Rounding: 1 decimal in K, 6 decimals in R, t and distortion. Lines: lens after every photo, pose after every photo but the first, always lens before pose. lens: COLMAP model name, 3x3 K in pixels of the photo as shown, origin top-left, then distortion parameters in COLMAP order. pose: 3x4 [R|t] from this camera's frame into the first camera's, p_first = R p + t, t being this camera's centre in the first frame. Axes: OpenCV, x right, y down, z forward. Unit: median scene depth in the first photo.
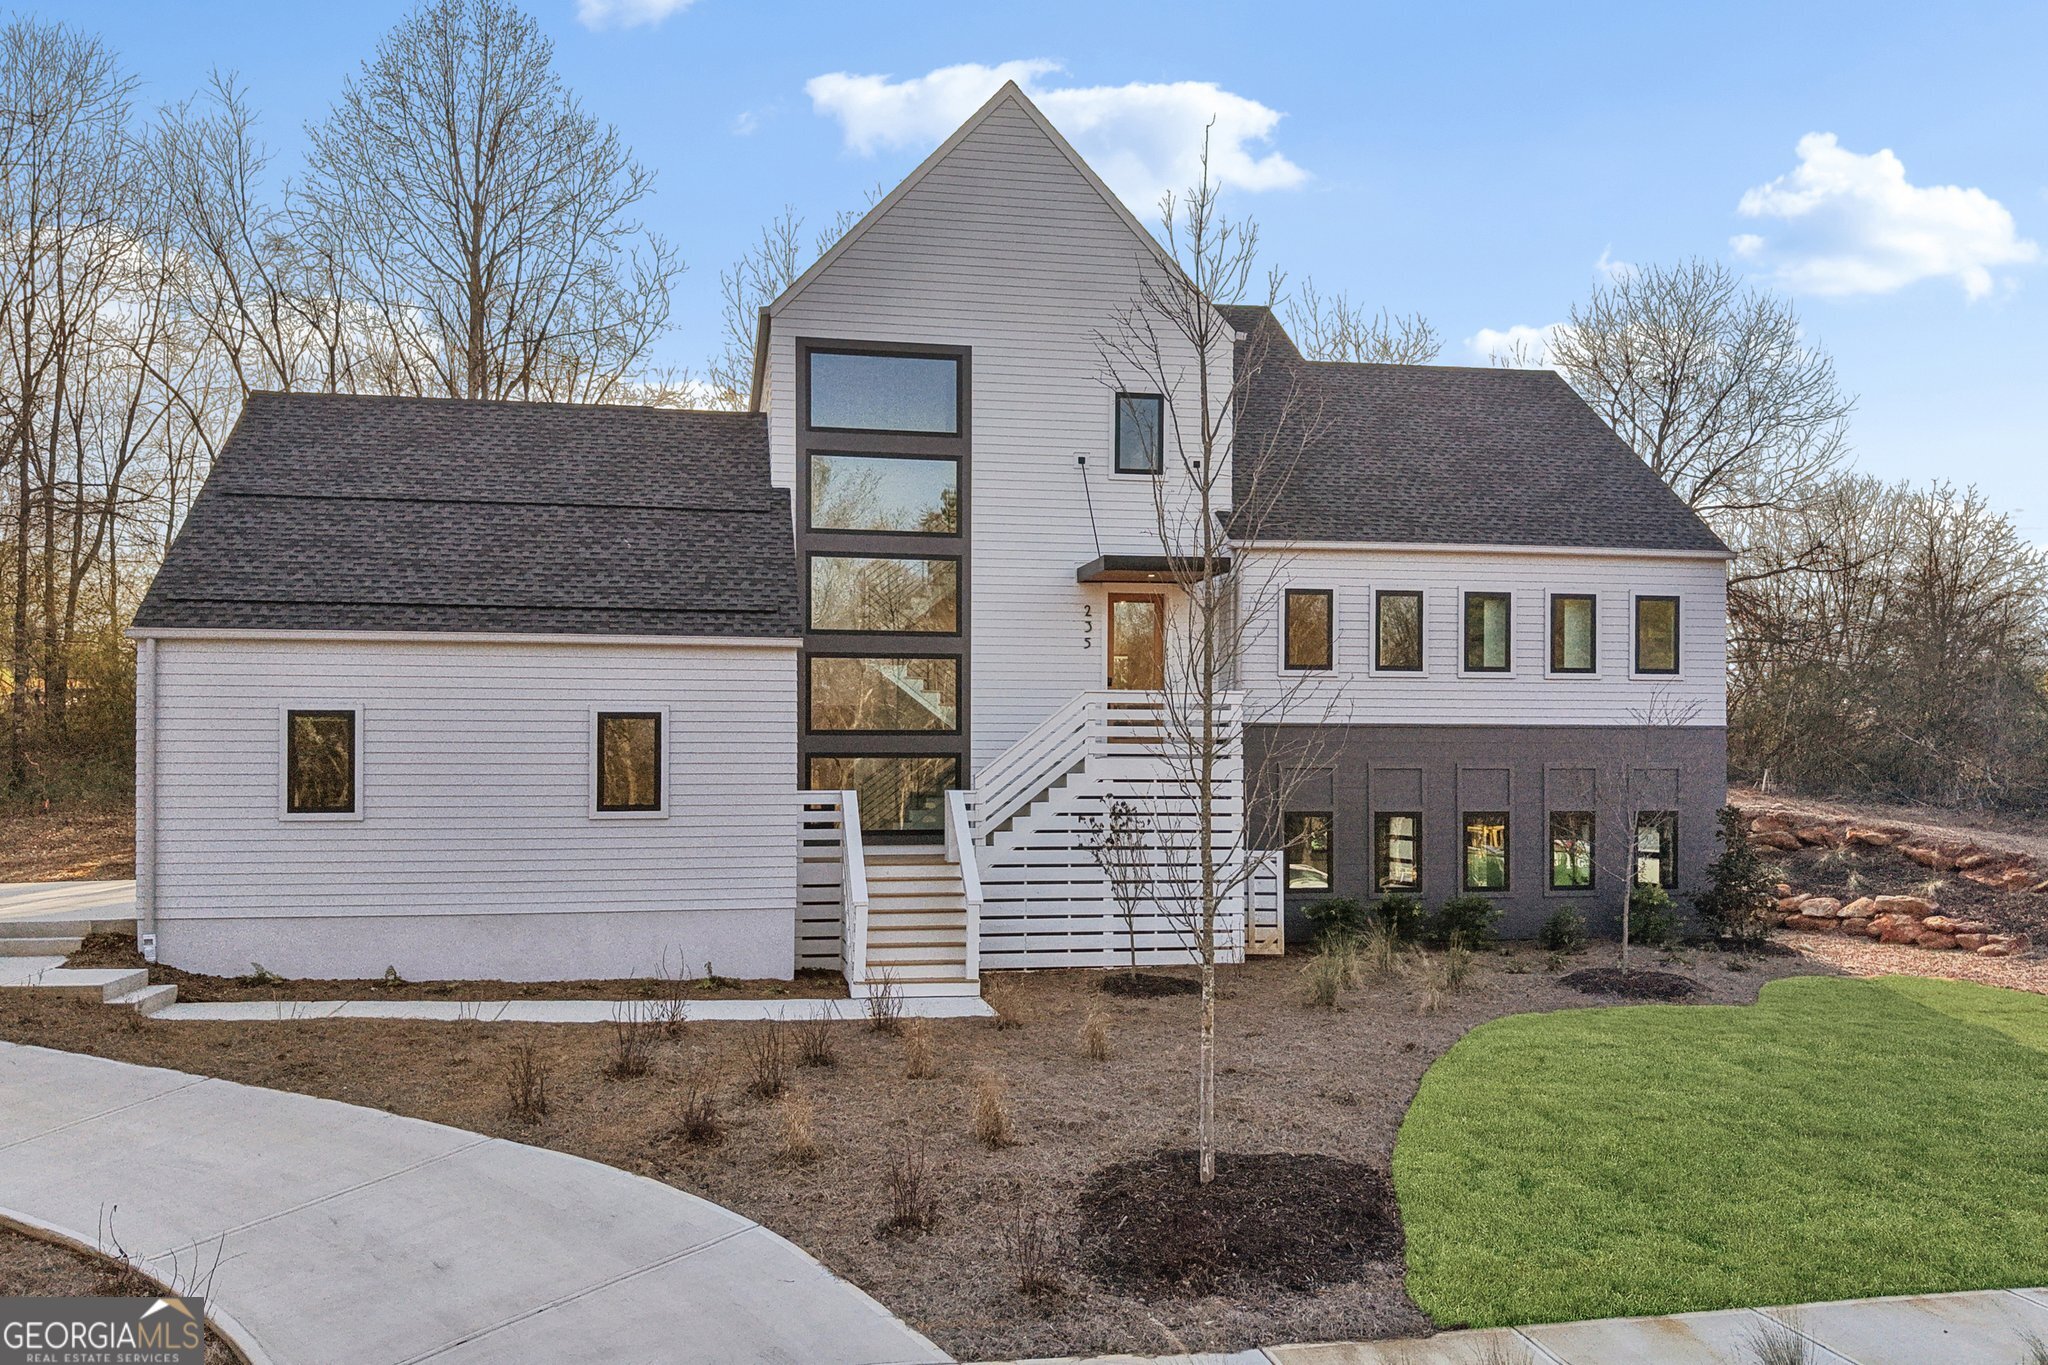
lens RADIAL K [[1579.5, 0, 1030.6], [0, 1579.5, 781.8], [0, 0, 1]] dist [-0.002019, -0.004156]
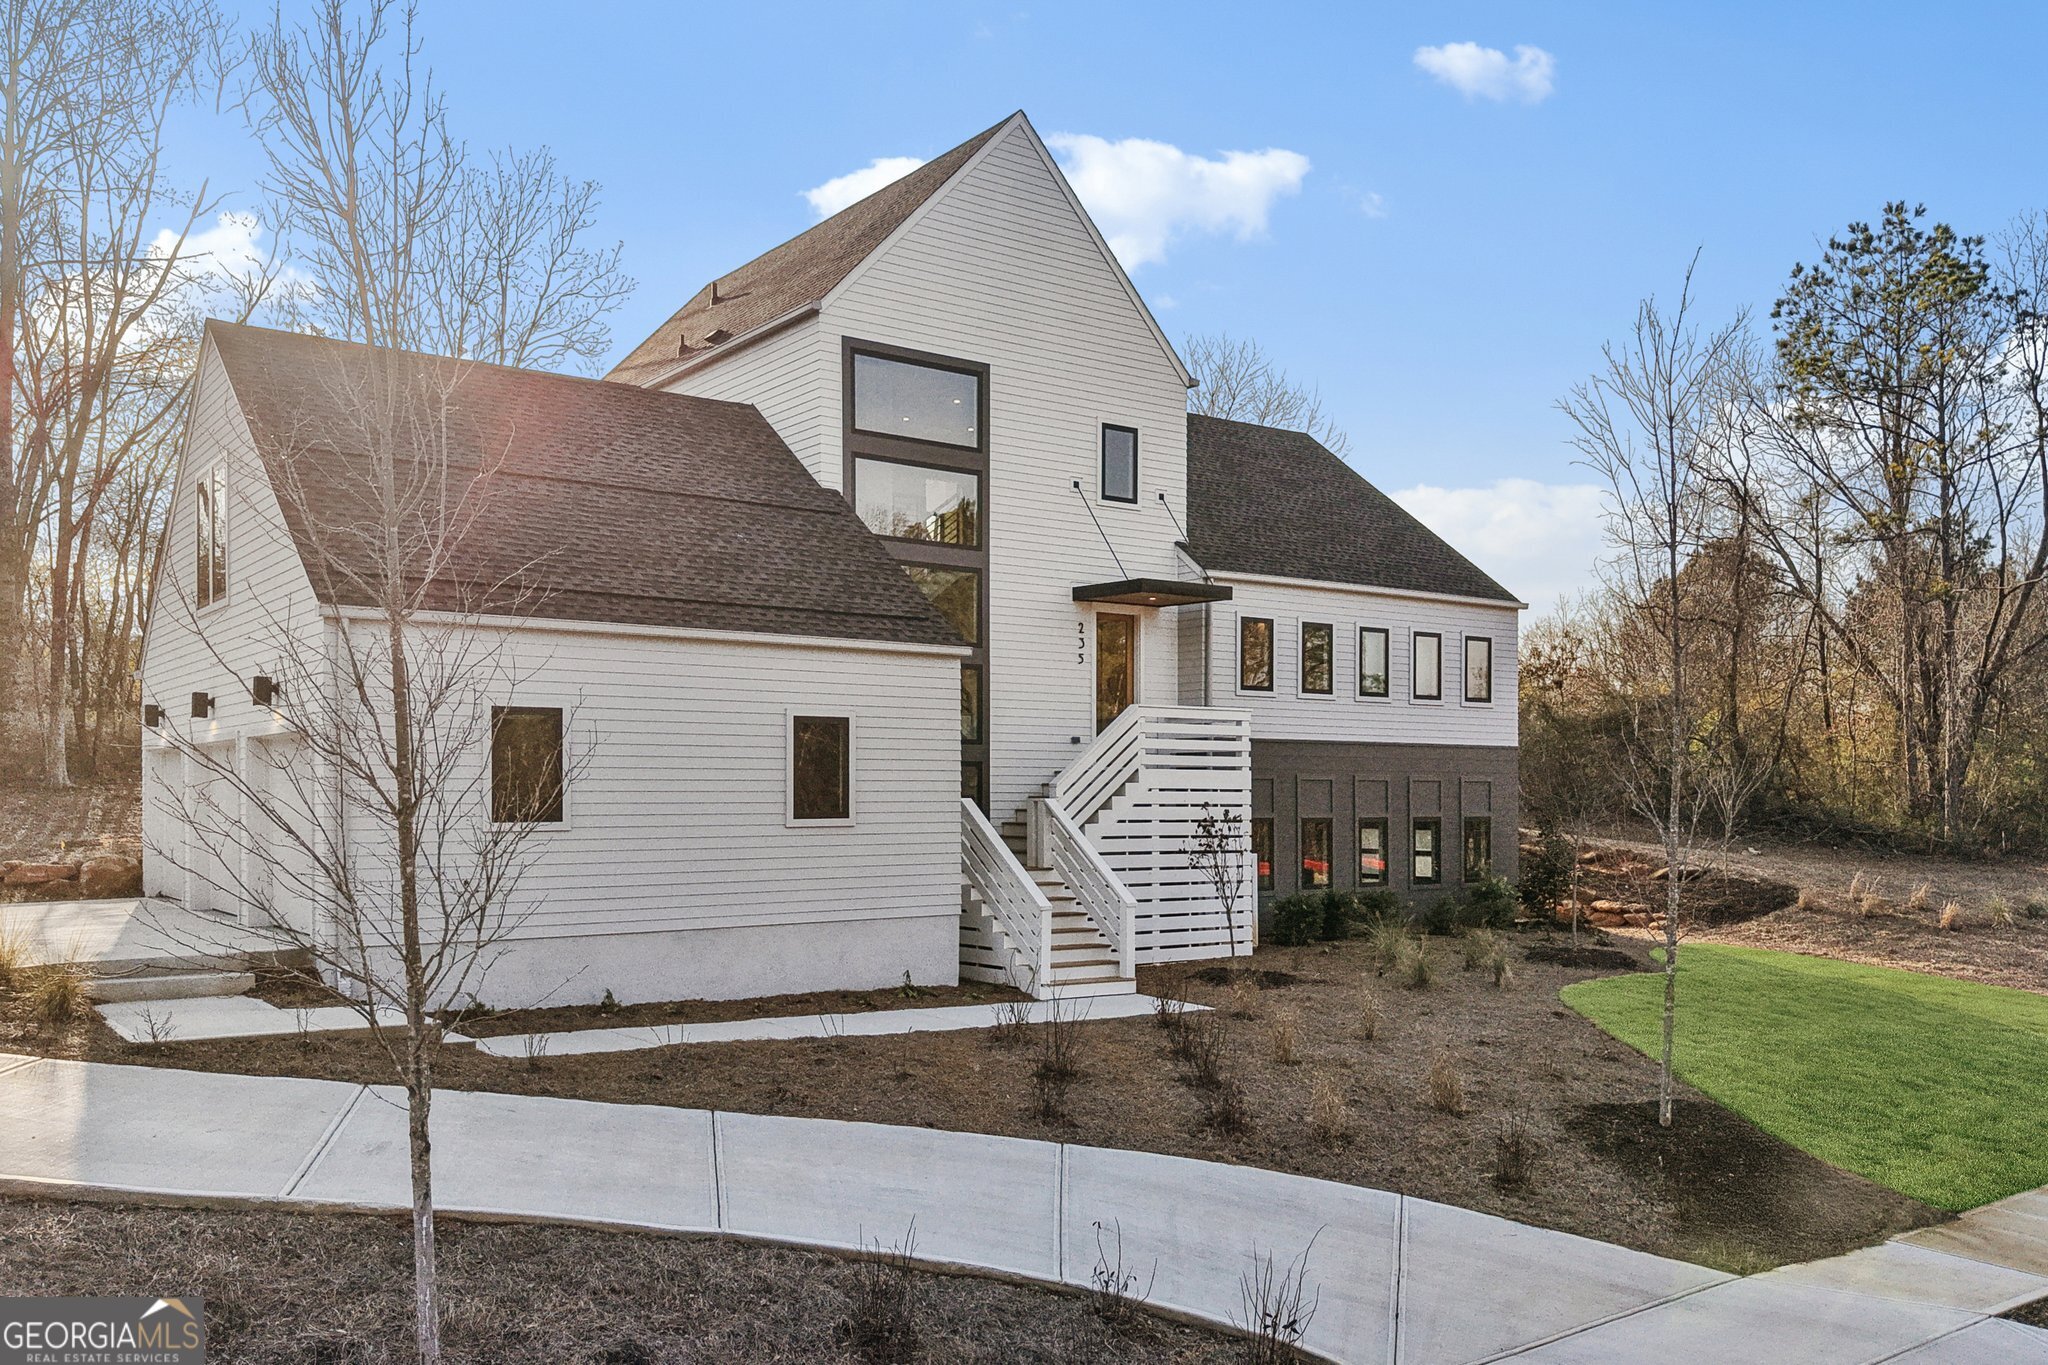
lens RADIAL K [[1588.9, 0, 1018.6], [0, 1588.9, 787.3], [0, 0, 1]] dist [0.010228, -0.009249]
pose [[0.911771, 0.006152, 0.410654, -0.453168], [-0.006547, 0.999978, -0.000443, -0.000922], [-0.410648, -0.002285, 0.911791, 0.050769]]
